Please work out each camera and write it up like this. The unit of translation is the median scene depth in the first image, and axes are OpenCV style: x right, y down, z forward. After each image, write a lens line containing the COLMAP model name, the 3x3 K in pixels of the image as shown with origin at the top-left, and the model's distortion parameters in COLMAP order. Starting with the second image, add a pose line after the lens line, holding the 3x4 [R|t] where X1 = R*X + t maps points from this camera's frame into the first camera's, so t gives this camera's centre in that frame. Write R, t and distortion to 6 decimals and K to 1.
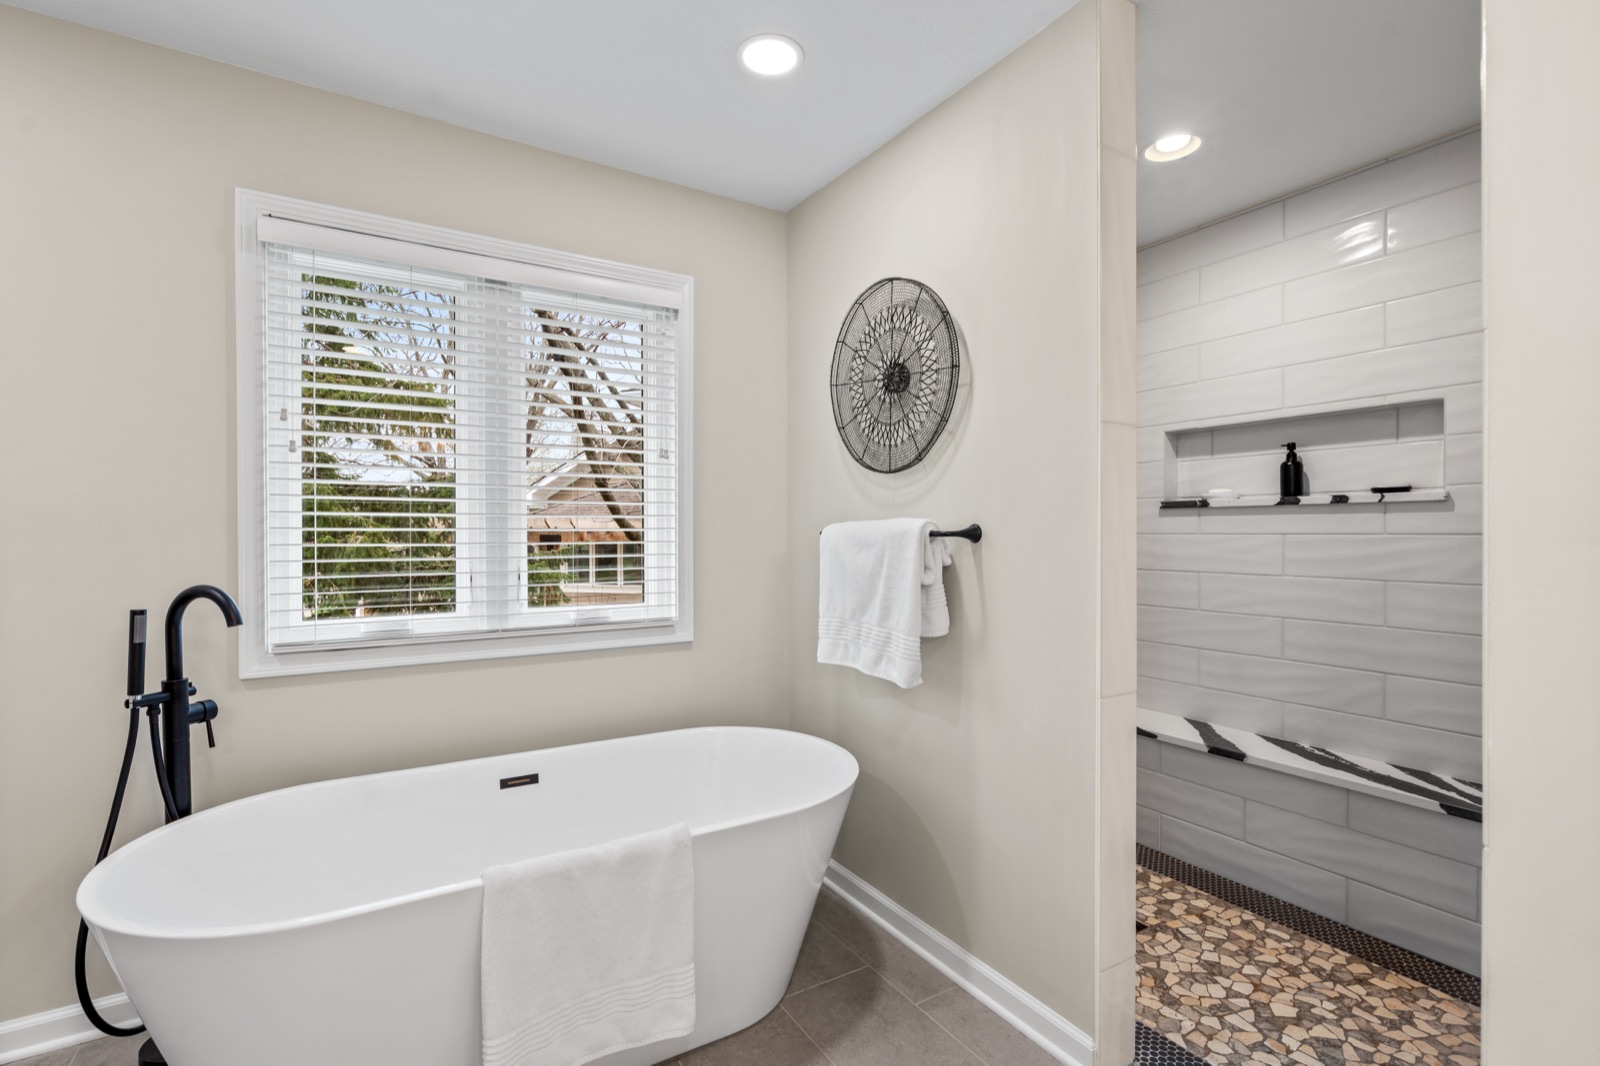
lens RADIAL K [[728.3, 0, 798.7], [0, 728.3, 536.4], [0, 0, 1]] dist [-0.007499, 0.004099]
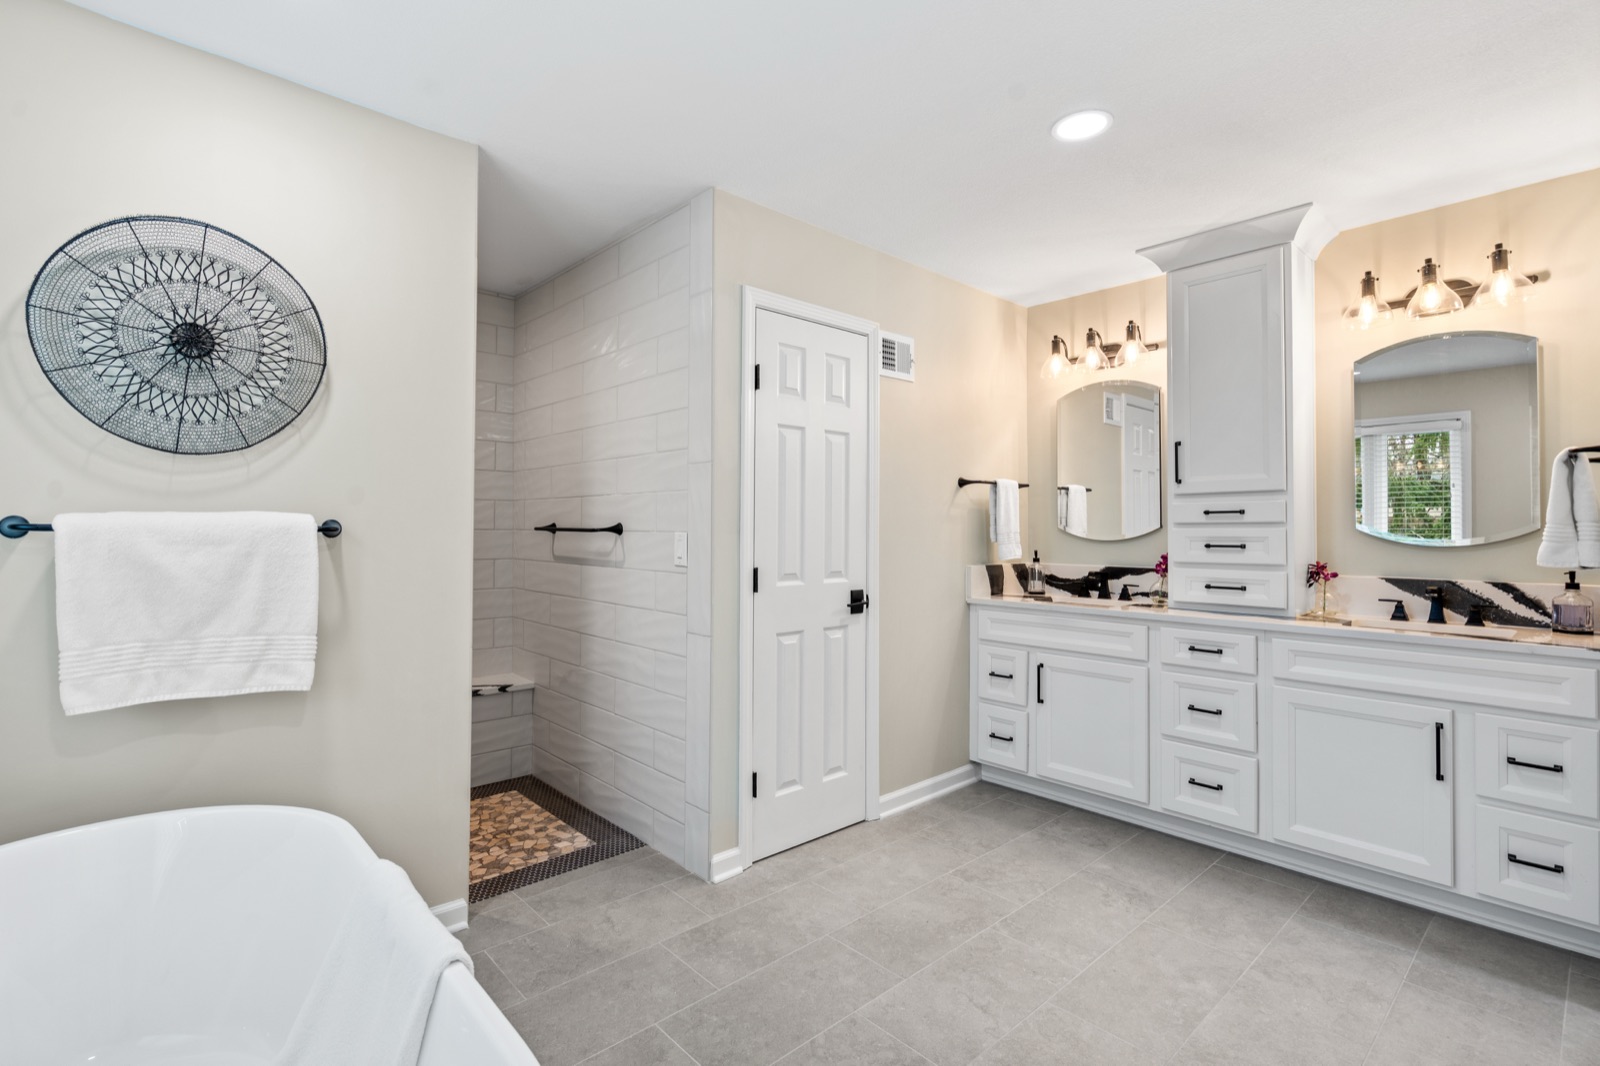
lens RADIAL K [[728.3, 0, 802.2], [0, 728.3, 531.7], [0, 0, 1]] dist [-0.007499, 0.004099]
pose [[-0.194131, 0.002977, 0.980971, -0.863985], [0.002847, 0.999993, -0.002471, 0.004354], [-0.980971, 0.002313, -0.194138, 0.511774]]
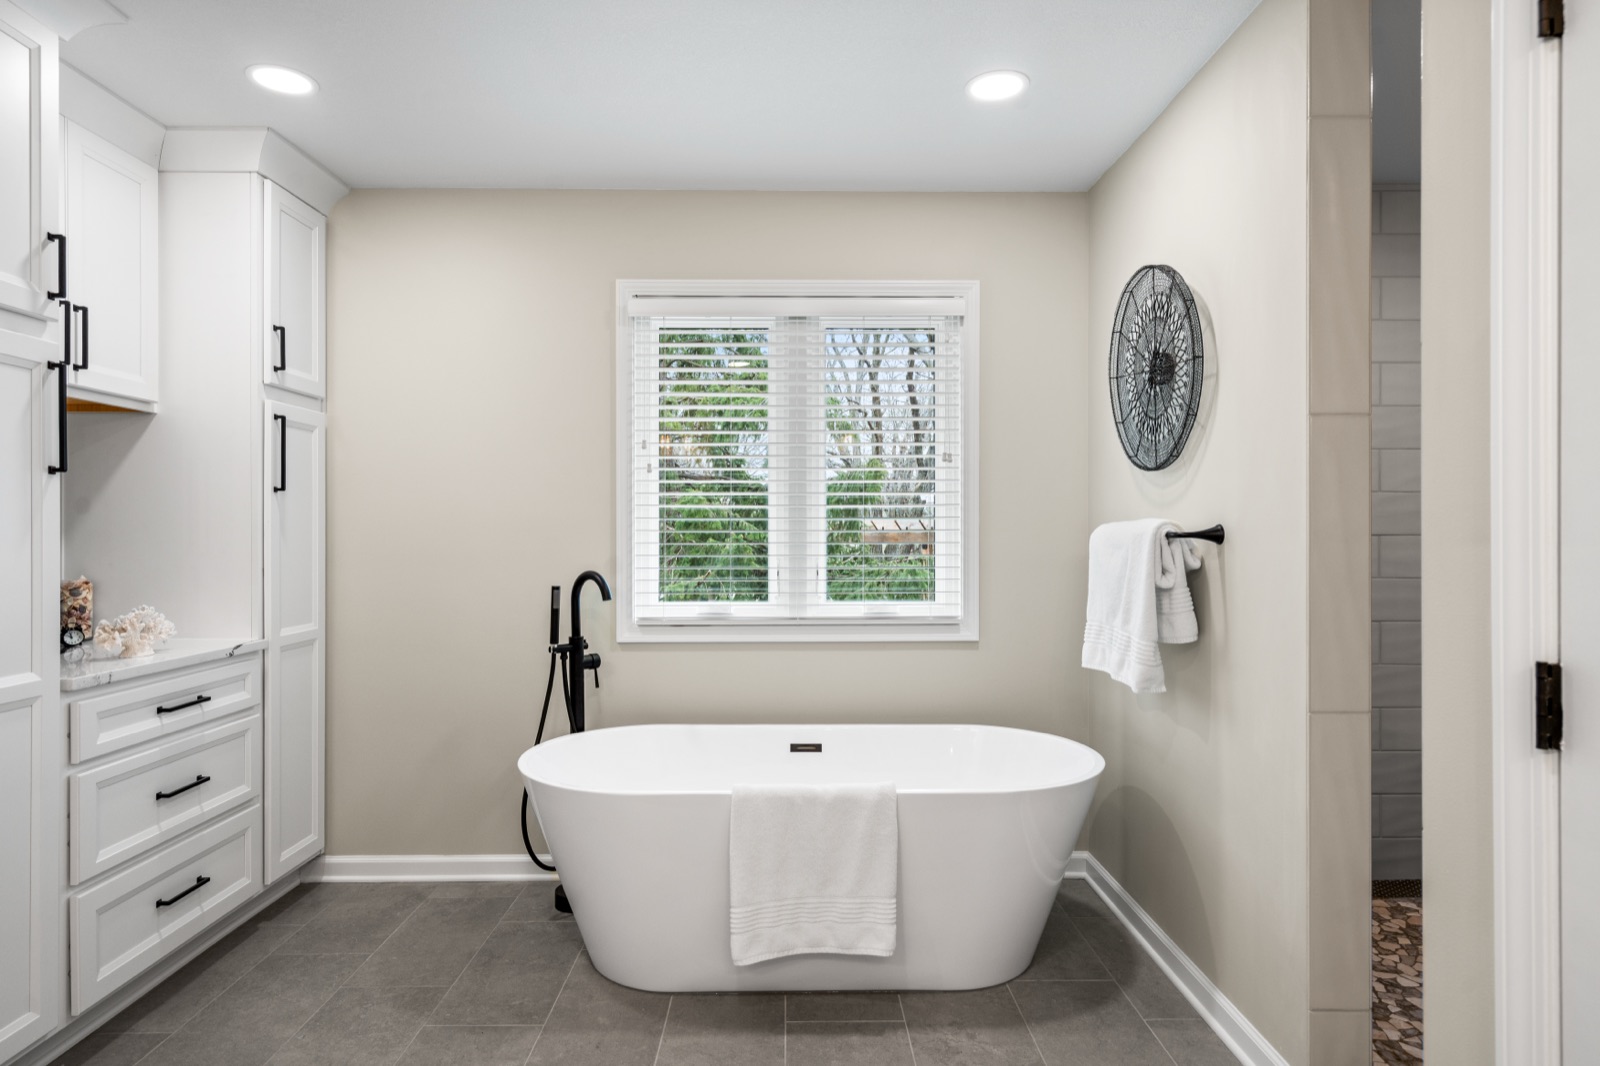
lens RADIAL K [[899.4, 0, 806.5], [0, 899.4, 531.2], [0, 0, 1]] dist [0.004958, 0.002684]
pose [[0.864561, -0.001656, -0.502526, 0.342808], [-0.002157, 0.999973, -0.007006, 0.000708], [0.502524, 0.007141, 0.864534, -0.248106]]
